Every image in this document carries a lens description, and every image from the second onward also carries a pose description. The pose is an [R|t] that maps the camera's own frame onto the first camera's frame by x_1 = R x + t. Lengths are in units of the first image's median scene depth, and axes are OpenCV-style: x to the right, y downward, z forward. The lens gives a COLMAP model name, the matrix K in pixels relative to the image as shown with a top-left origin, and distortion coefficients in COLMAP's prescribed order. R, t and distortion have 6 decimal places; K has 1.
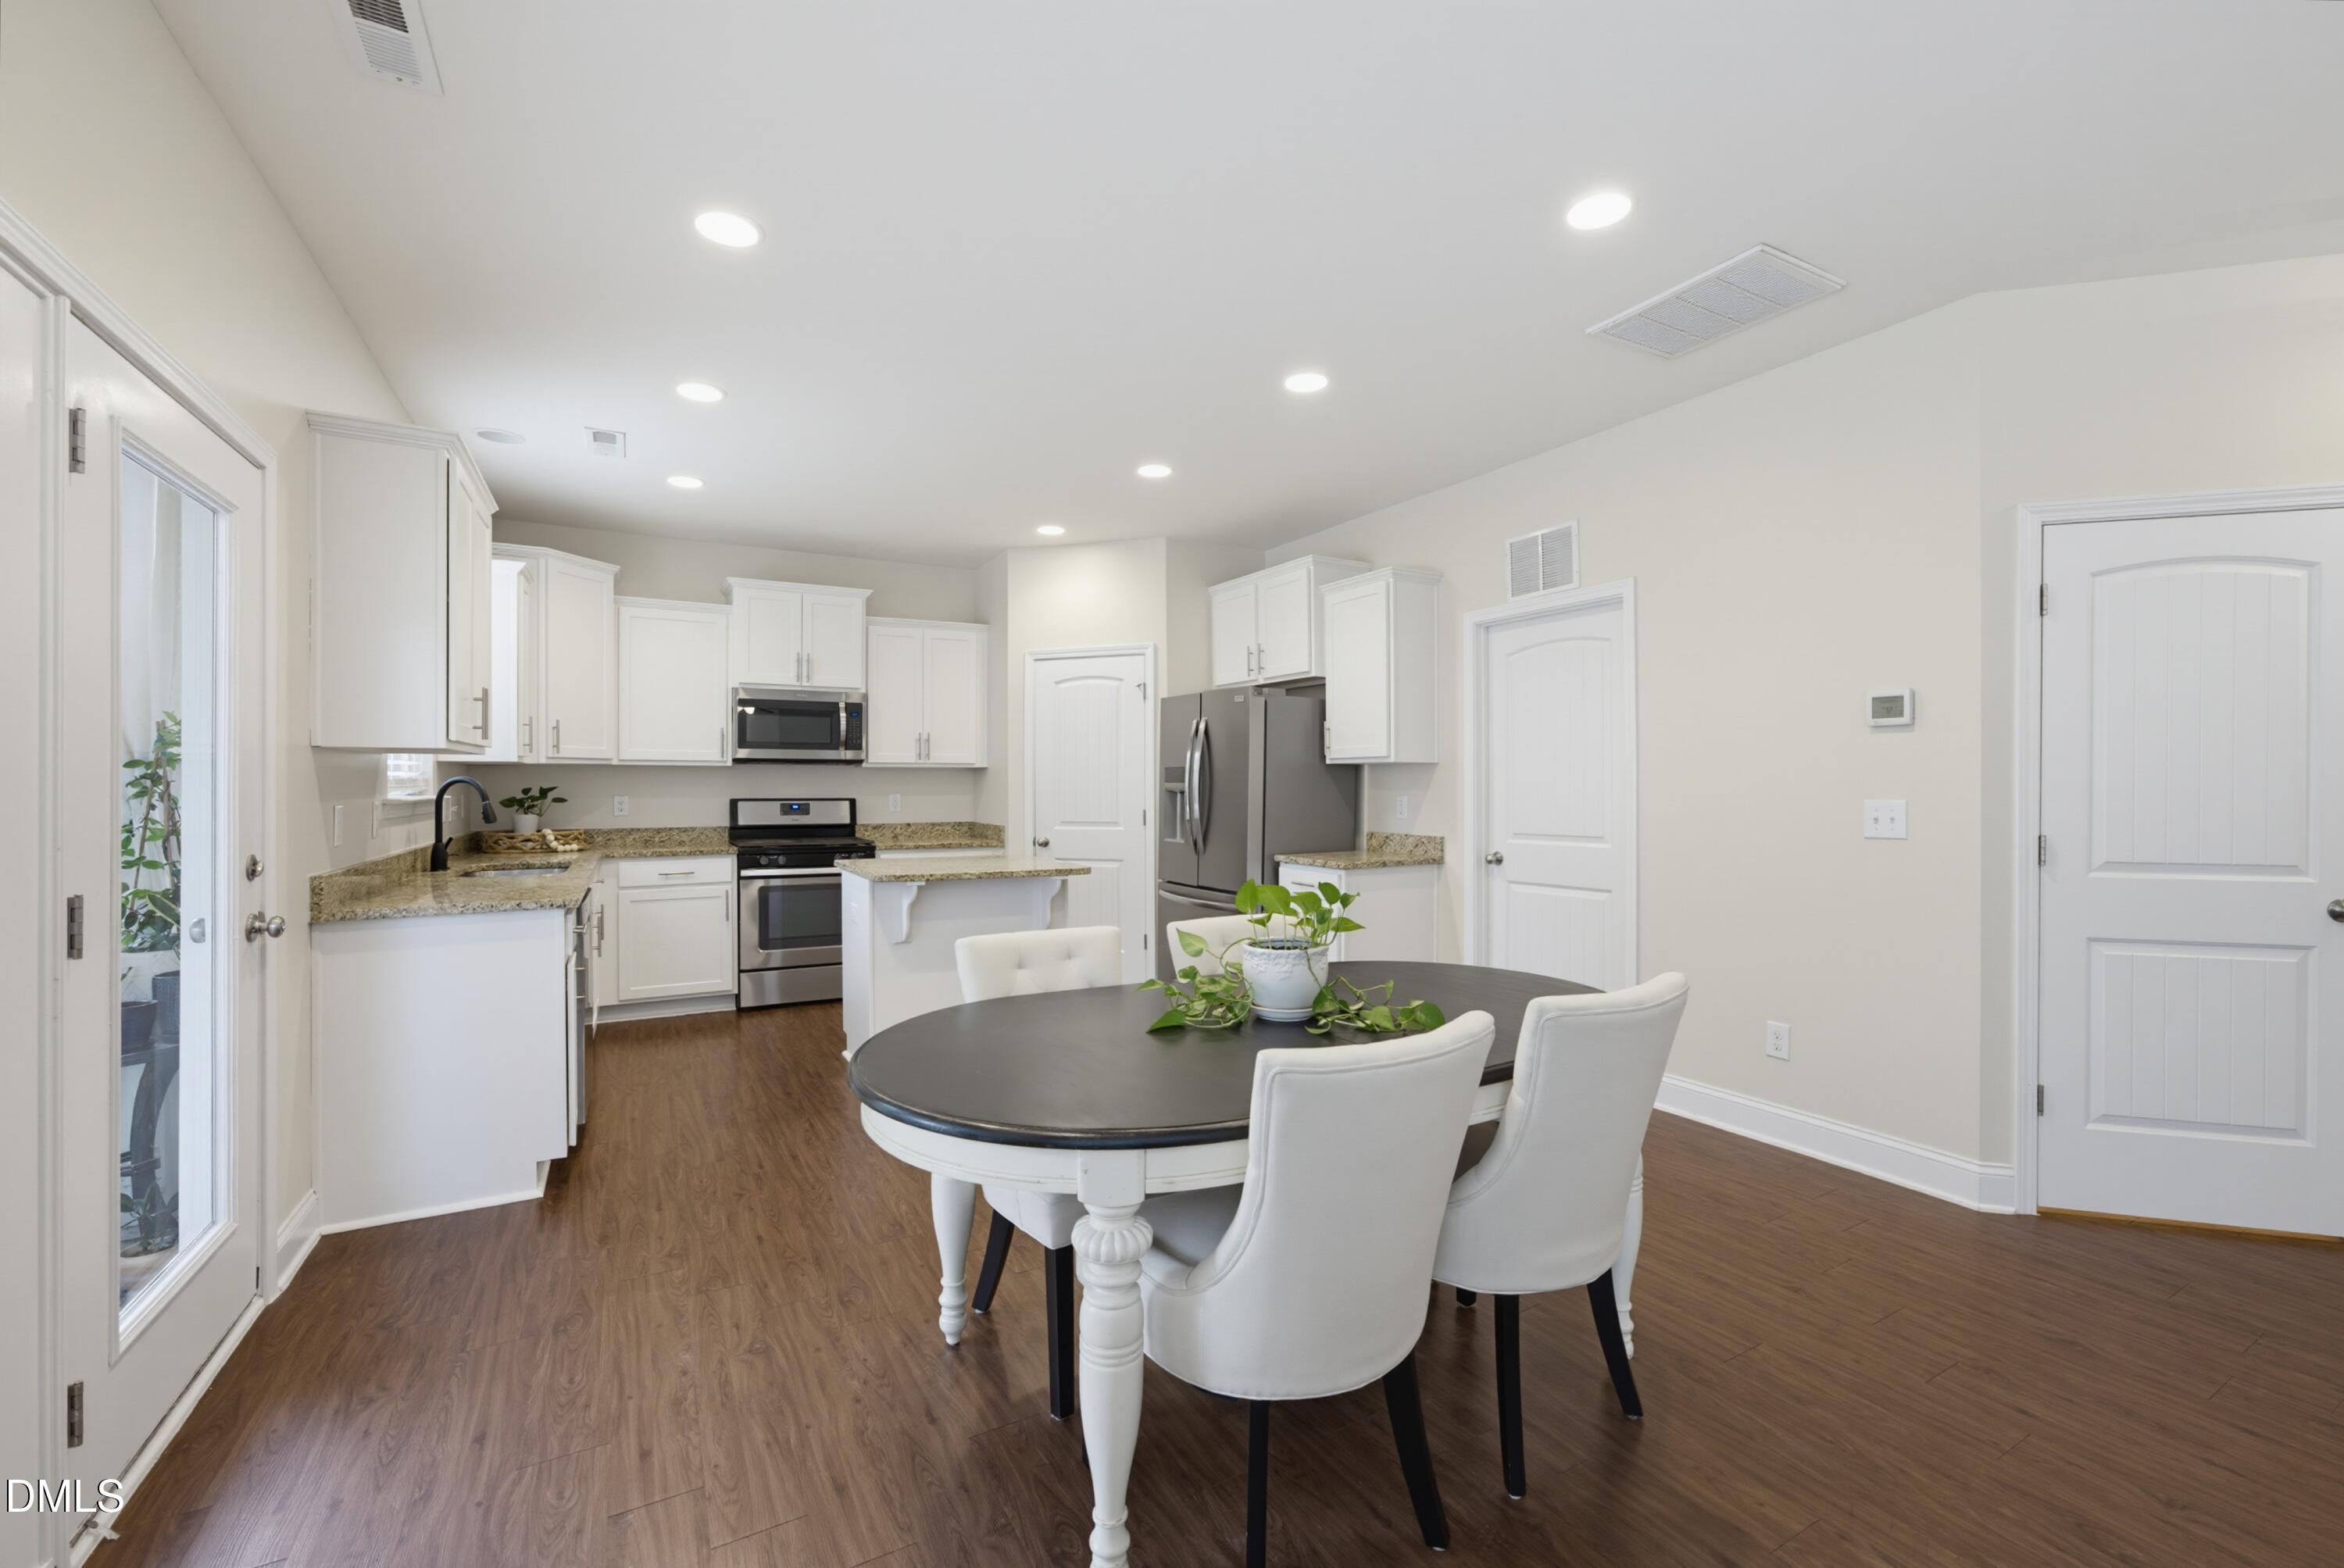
lens RADIAL K [[970.6, 0, 1178.7], [0, 970.6, 792.6], [0, 0, 1]] dist [-0.019735, 0.009286]
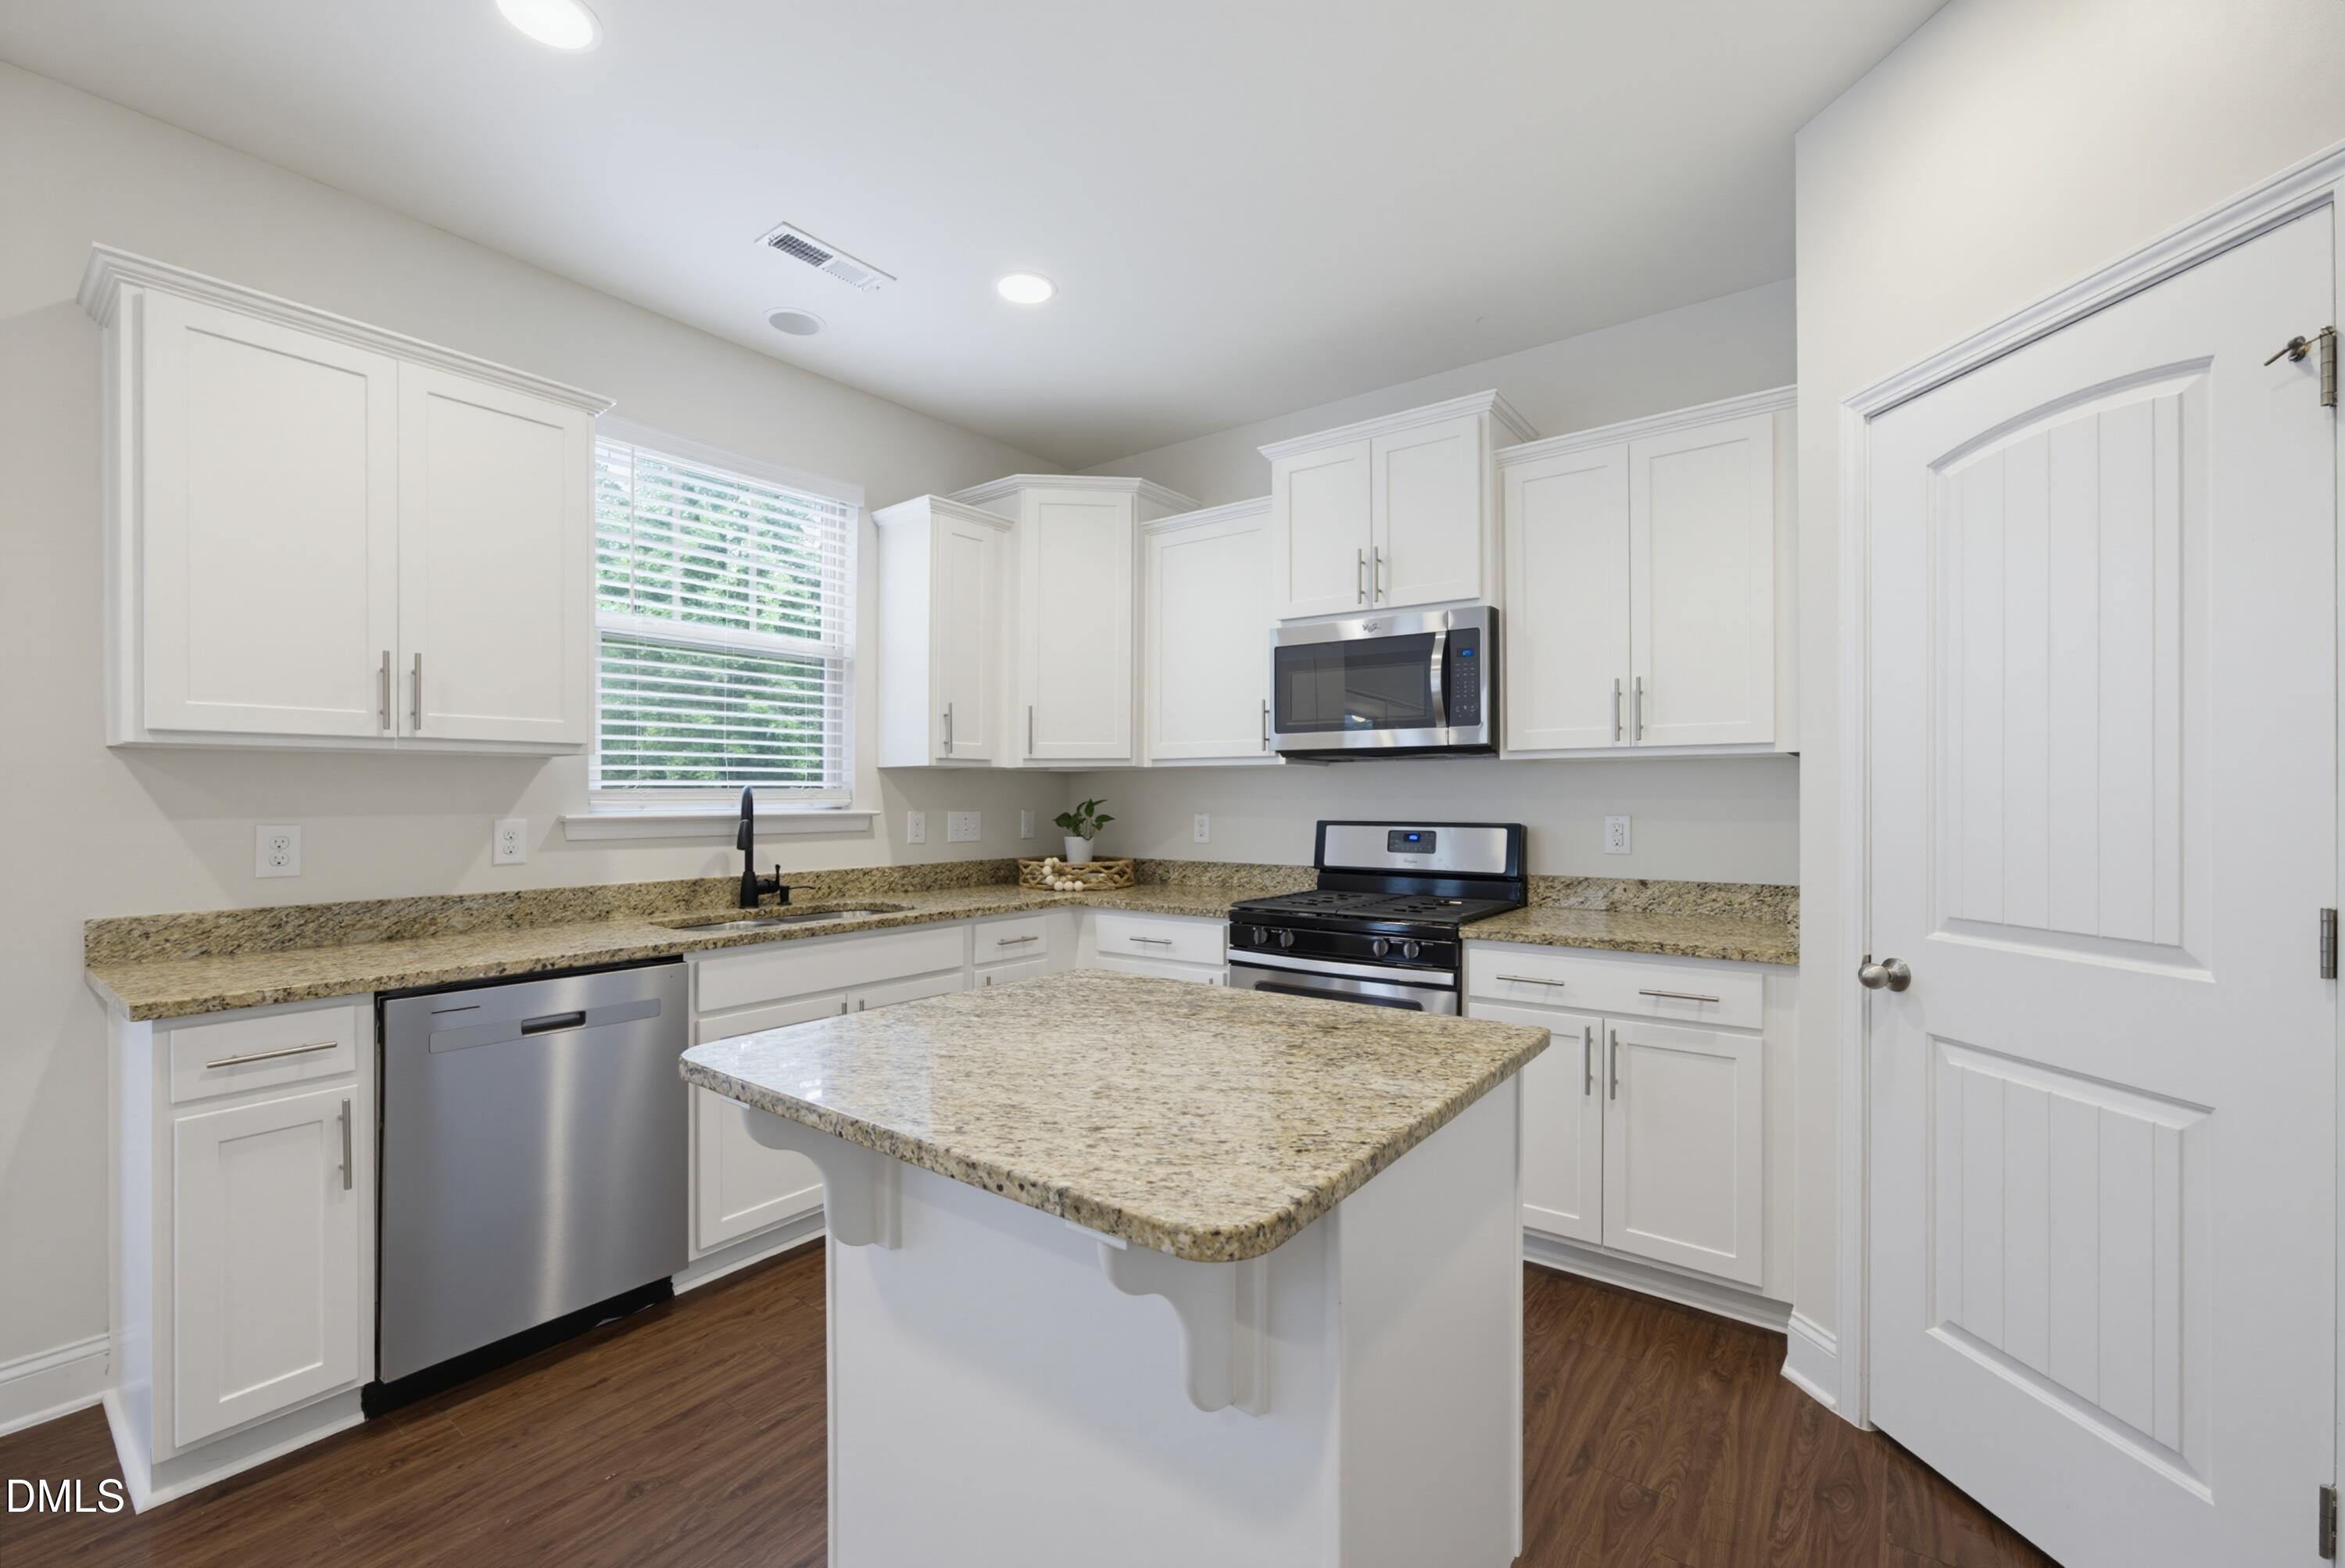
lens RADIAL K [[971.1, 0, 1175.9], [0, 971.1, 798.8], [0, 0, 1]] dist [-0.019735, 0.009286]
pose [[0.396697, -0.001103, -0.917949, 0.067144], [-0.006393, 0.999972, -0.003965, -0.004422], [0.917927, 0.007441, 0.396679, 0.757130]]
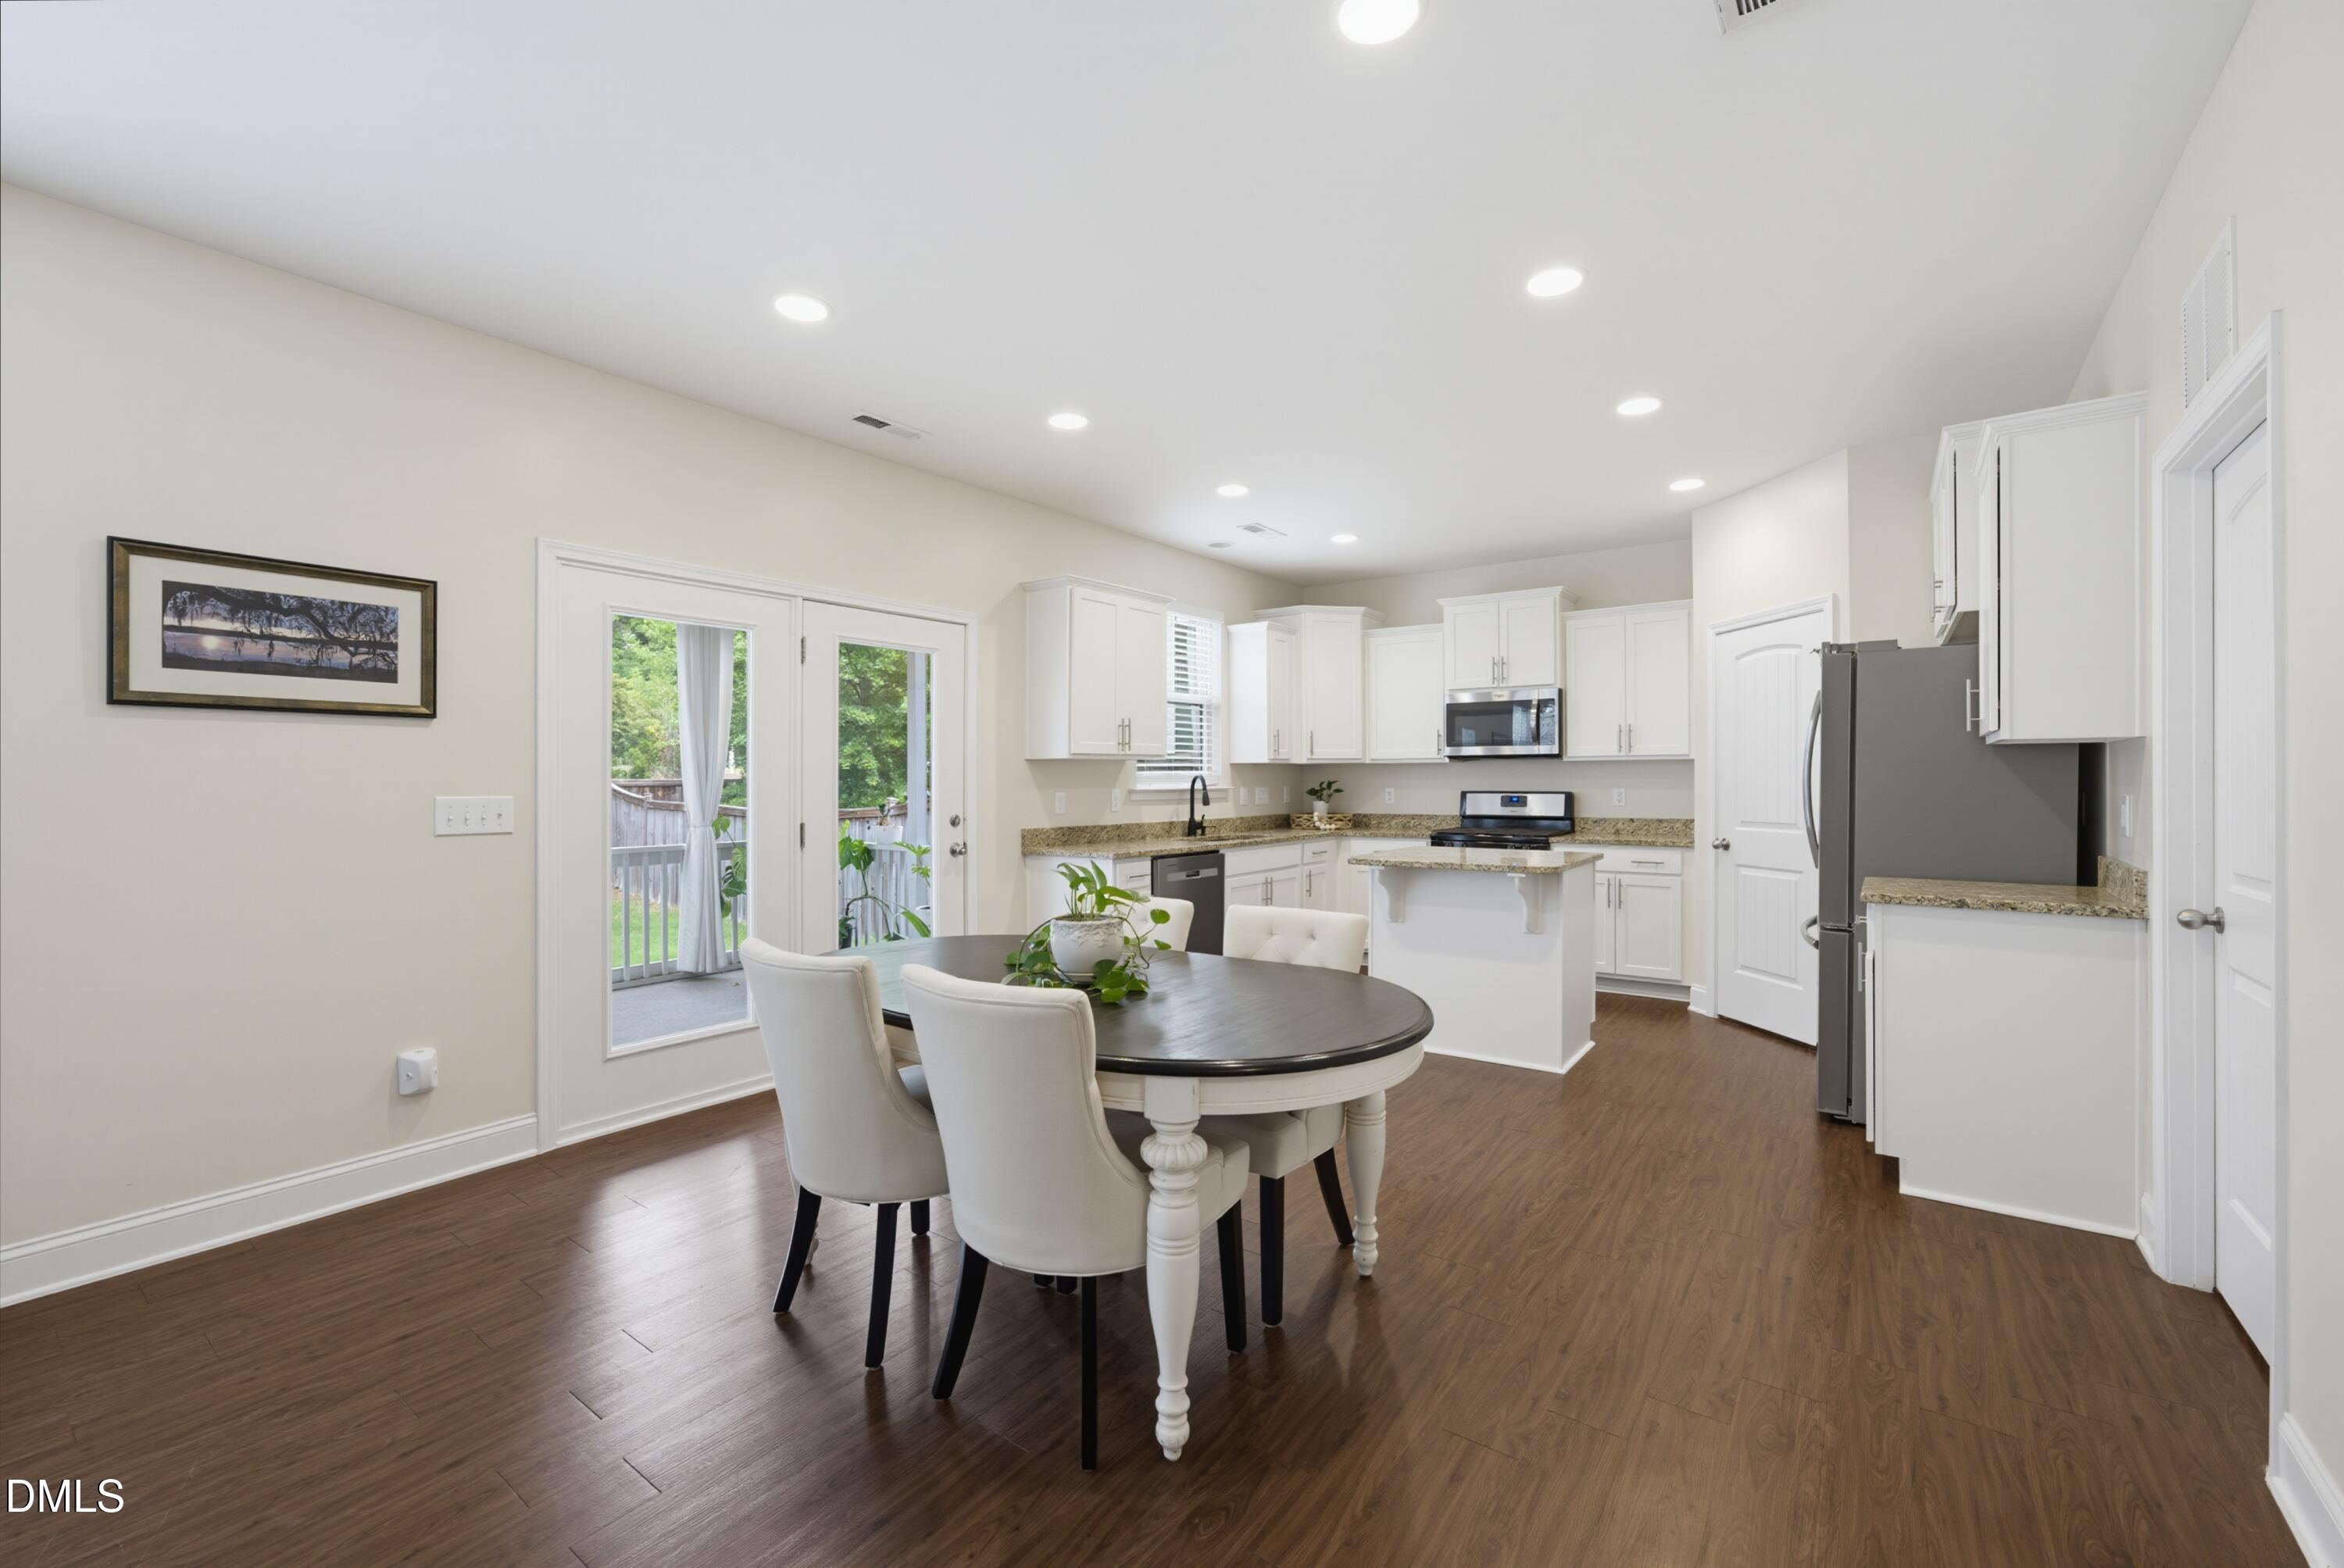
lens RADIAL K [[970.6, 0, 1194.6], [0, 970.6, 780.6], [0, 0, 1]] dist [-0.019735, 0.009286]
pose [[0.425425, -0.000088, -0.904994, 0.494645], [-0.003289, 0.999993, -0.001643, -0.003255], [0.904988, 0.003675, 0.425422, 0.250975]]
